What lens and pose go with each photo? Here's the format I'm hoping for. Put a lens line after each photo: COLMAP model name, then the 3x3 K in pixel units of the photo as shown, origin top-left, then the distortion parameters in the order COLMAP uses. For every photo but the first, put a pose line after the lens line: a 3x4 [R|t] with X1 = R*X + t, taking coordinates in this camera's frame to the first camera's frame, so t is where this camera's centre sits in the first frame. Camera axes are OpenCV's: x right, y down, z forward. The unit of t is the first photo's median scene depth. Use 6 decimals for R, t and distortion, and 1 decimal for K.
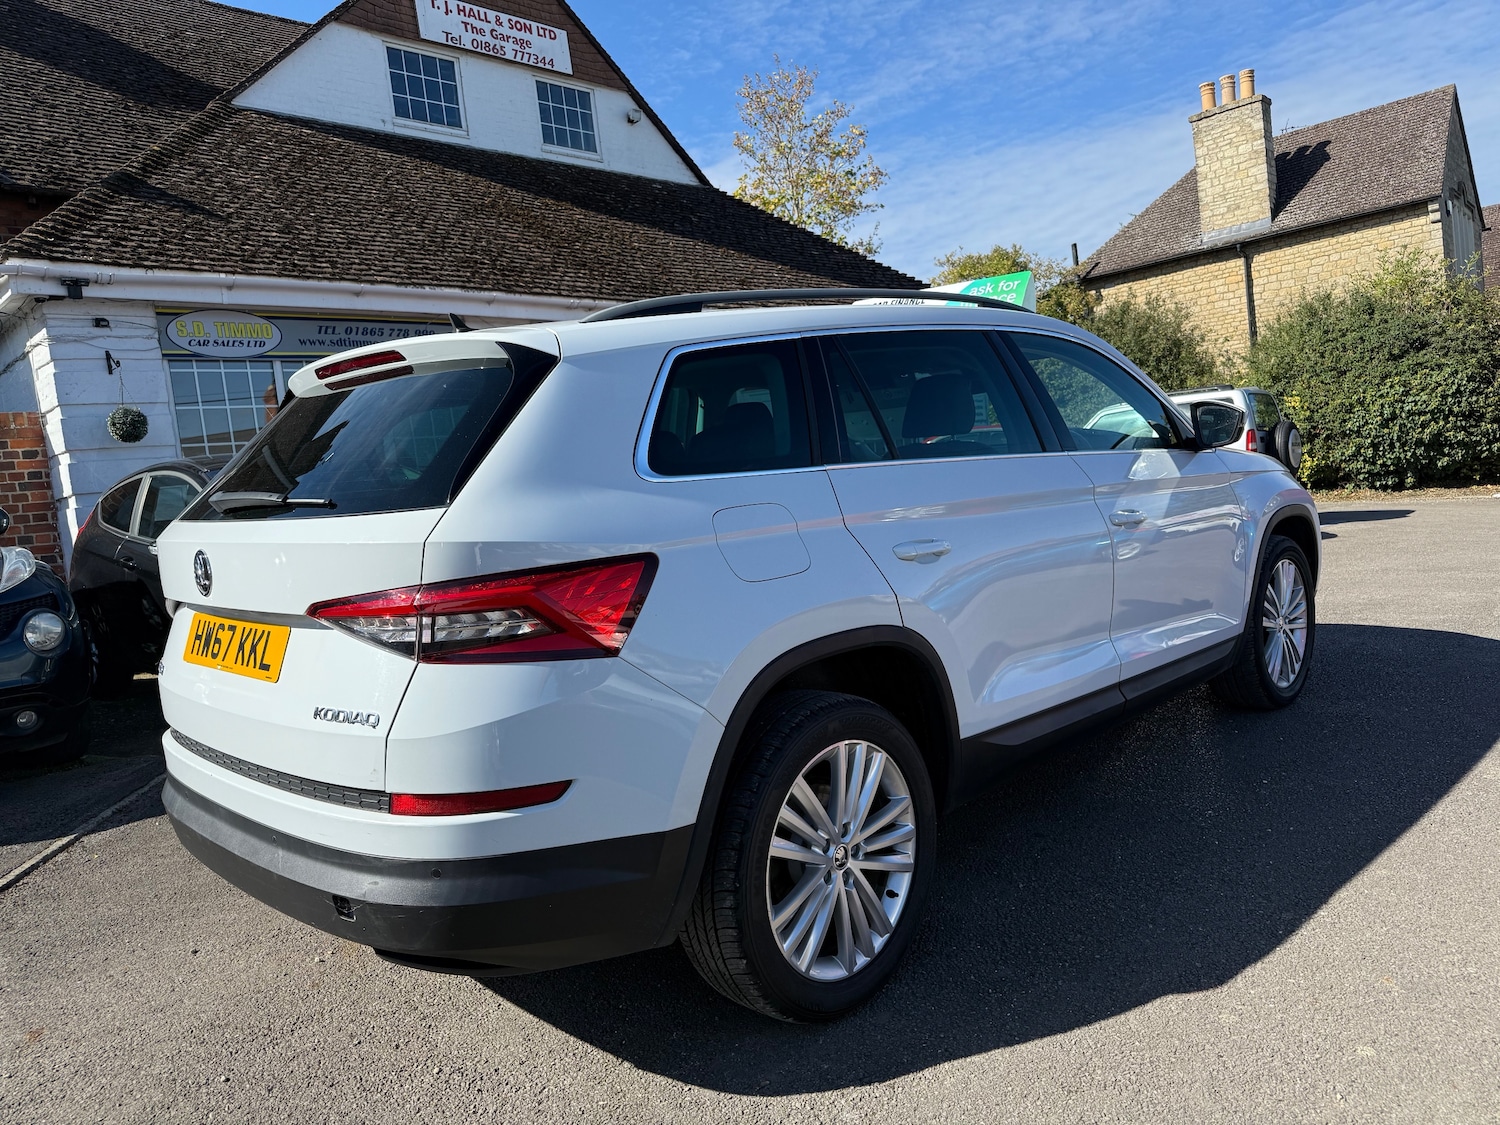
lens RADIAL K [[1060.3, 0, 756.4], [0, 1060.3, 557.9], [0, 0, 1]] dist [0.021264, -0.027008]
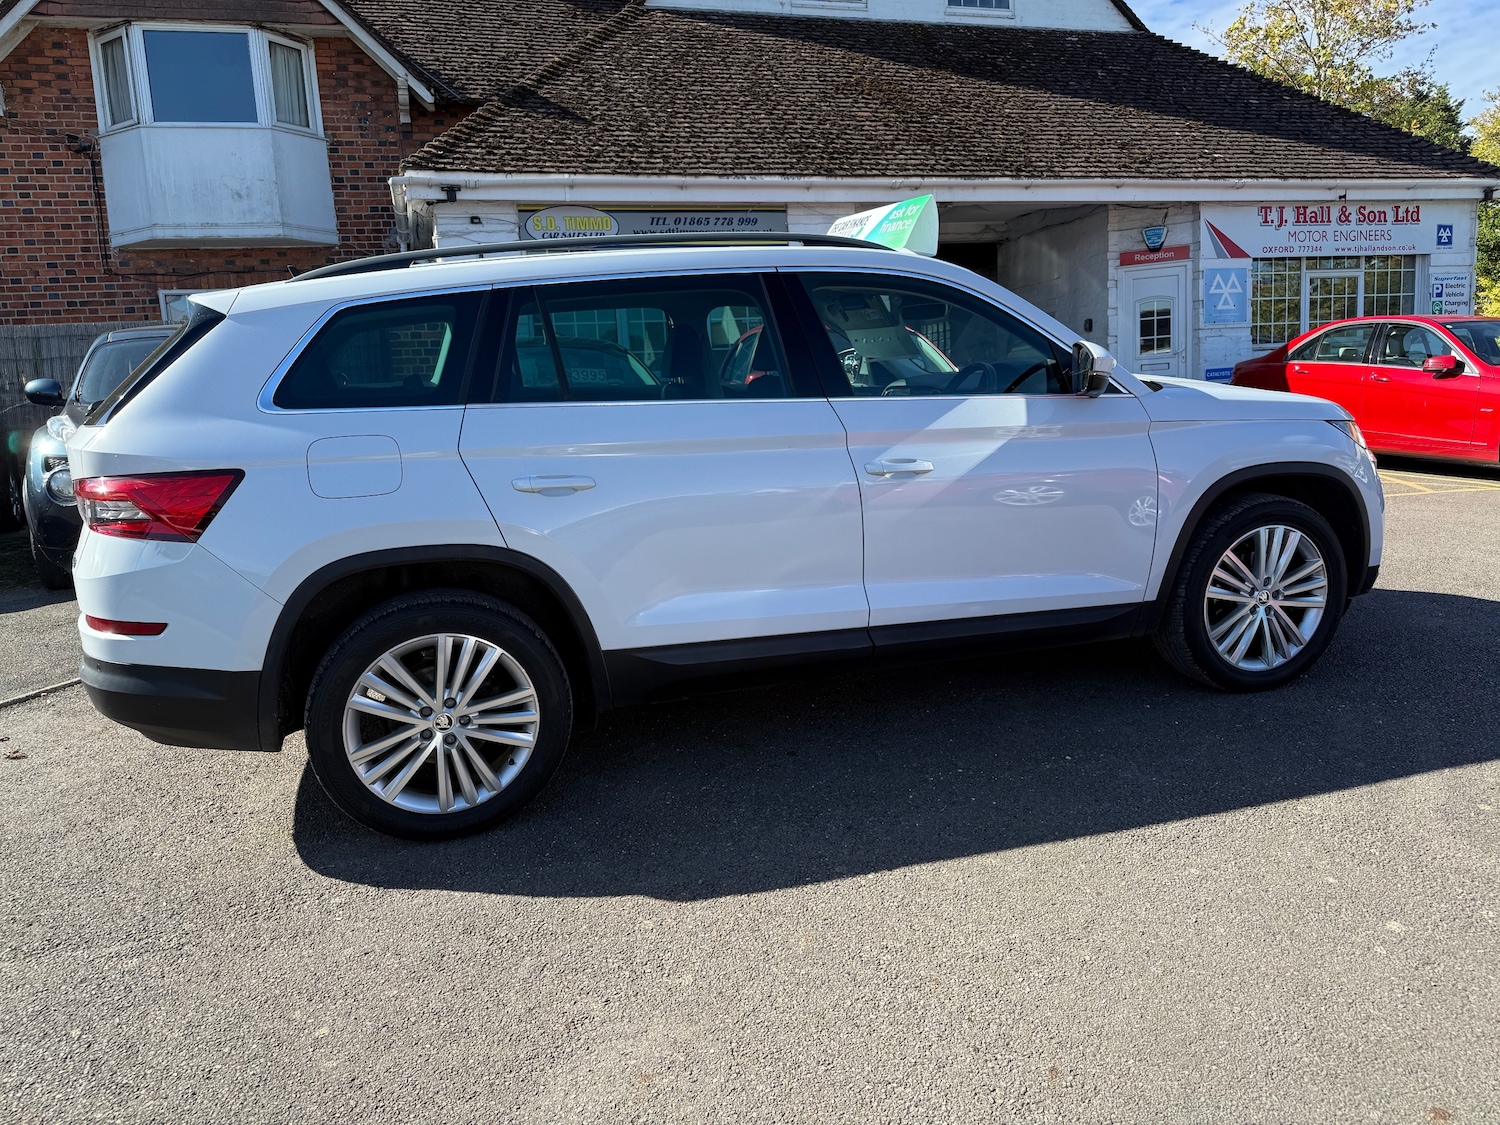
lens RADIAL K [[1060.5, 0, 754.8], [0, 1060.5, 562.0], [0, 0, 1]] dist [0.027105, -0.036428]
pose [[0.879552, 0.135516, -0.456095, 0.283555], [-0.075273, 0.986142, 0.147843, -0.035264], [0.469810, -0.095704, 0.877564, 0.026452]]
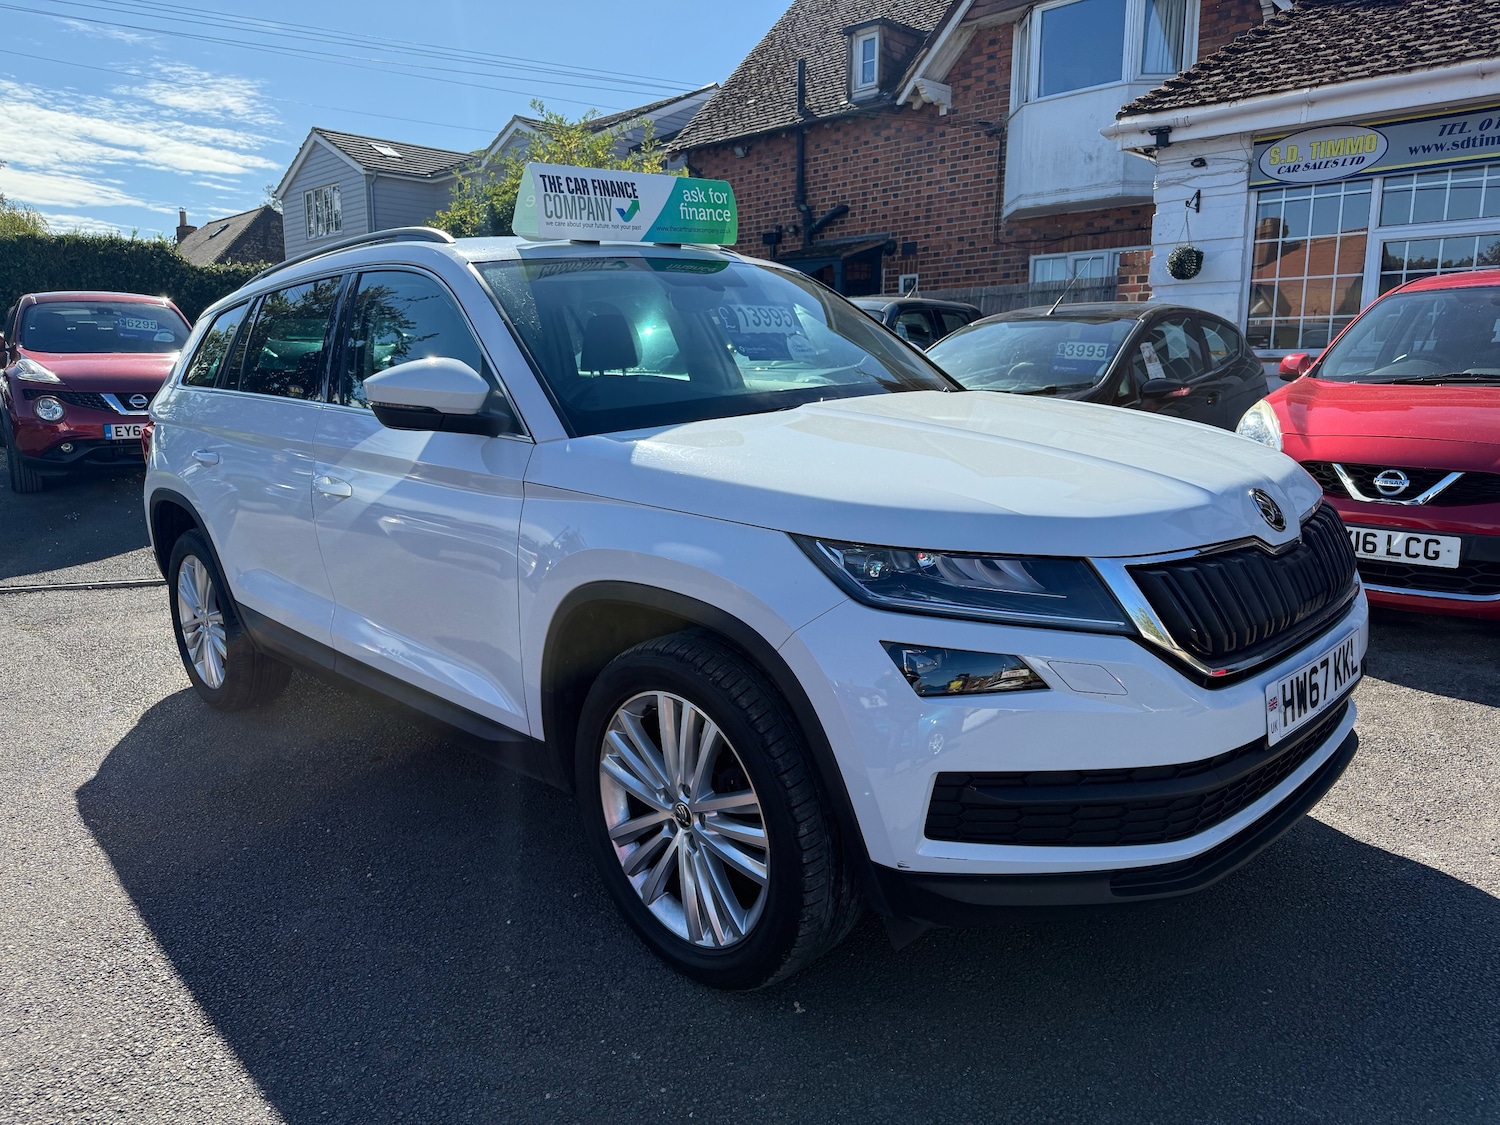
lens RADIAL K [[1075.0, 0, 758.1], [0, 1075.0, 560.1], [0, 0, 1]] dist [-0.001399, -0.004105]
pose [[-0.004683, 0.276569, -0.960983, 0.514643], [-0.064135, 0.958932, 0.276292, -0.105982], [0.997930, 0.062927, 0.013248, 0.559145]]
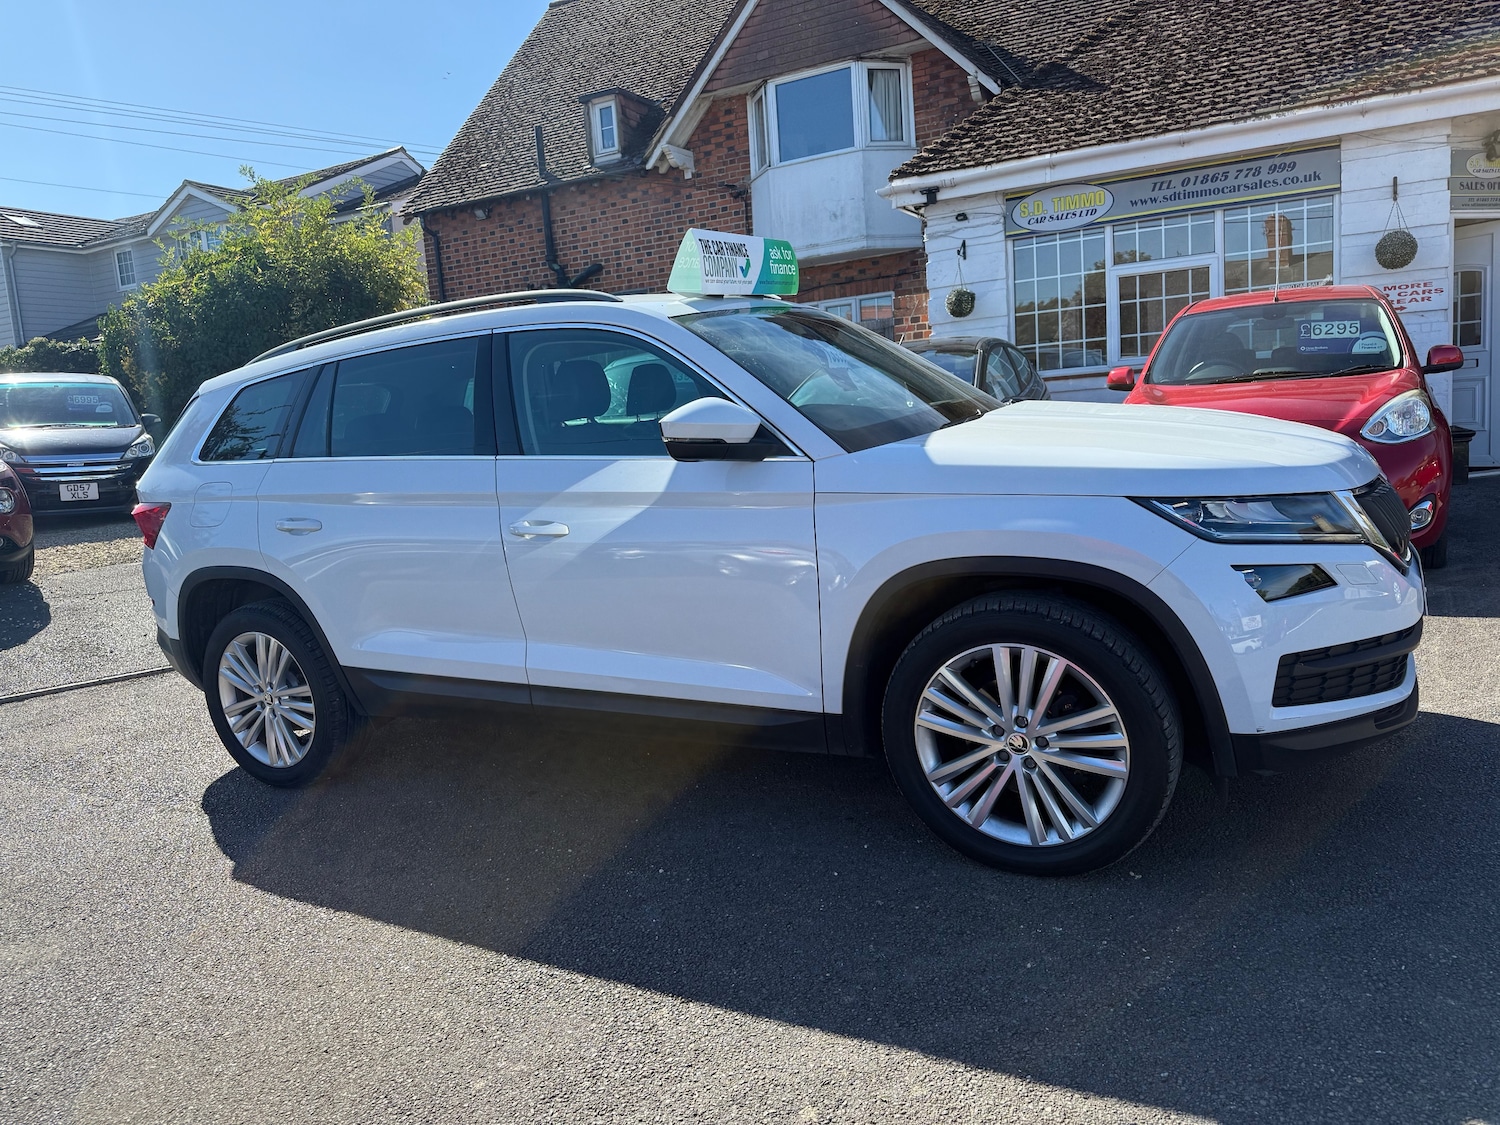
lens RADIAL K [[1060.5, 0, 754.8], [0, 1060.5, 562.0], [0, 0, 1]] dist [0.027105, -0.036428]
pose [[0.300451, 0.215413, -0.929153, 0.540549], [-0.021908, 0.975464, 0.219066, -0.092577], [0.953545, -0.045463, 0.297799, 0.372965]]
